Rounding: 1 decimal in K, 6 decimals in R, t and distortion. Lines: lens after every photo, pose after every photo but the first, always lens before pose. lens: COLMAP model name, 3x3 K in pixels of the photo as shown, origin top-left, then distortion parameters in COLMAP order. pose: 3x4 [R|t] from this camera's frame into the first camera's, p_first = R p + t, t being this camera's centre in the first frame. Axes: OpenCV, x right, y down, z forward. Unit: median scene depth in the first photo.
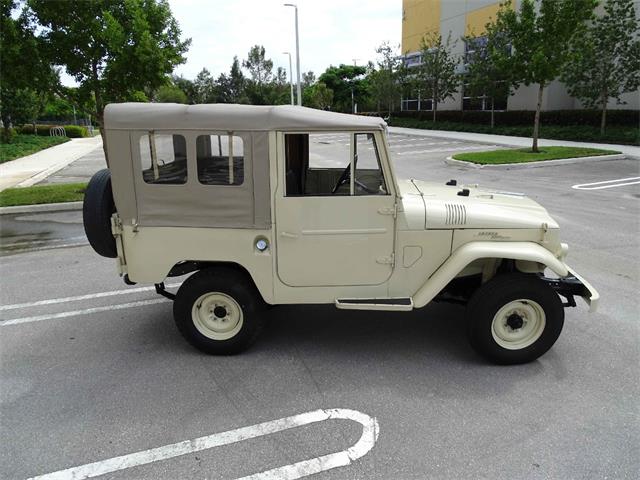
lens RADIAL K [[456.0, 0, 322.5], [0, 456.0, 239.2], [0, 0, 1]] dist [-0.005451, 0.005956]
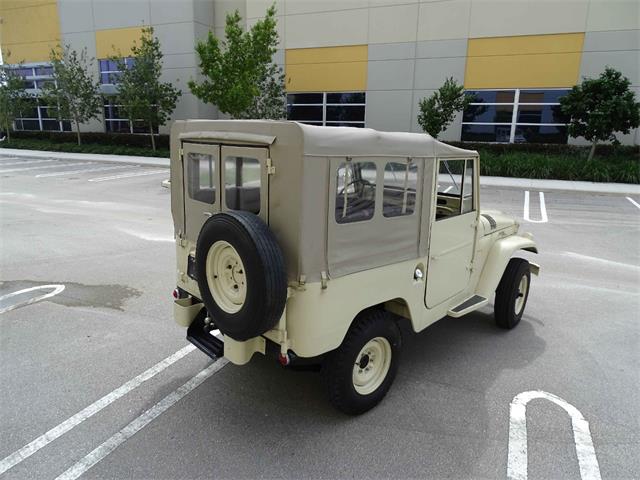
lens RADIAL K [[456.0, 0, 322.5], [0, 456.0, 239.2], [0, 0, 1]] dist [-0.005451, 0.005956]
pose [[0.673950, -0.136087, 0.726135, -0.902969], [0.170432, 0.985015, 0.026421, -0.111582], [-0.718849, 0.105951, 0.687045, 0.436082]]
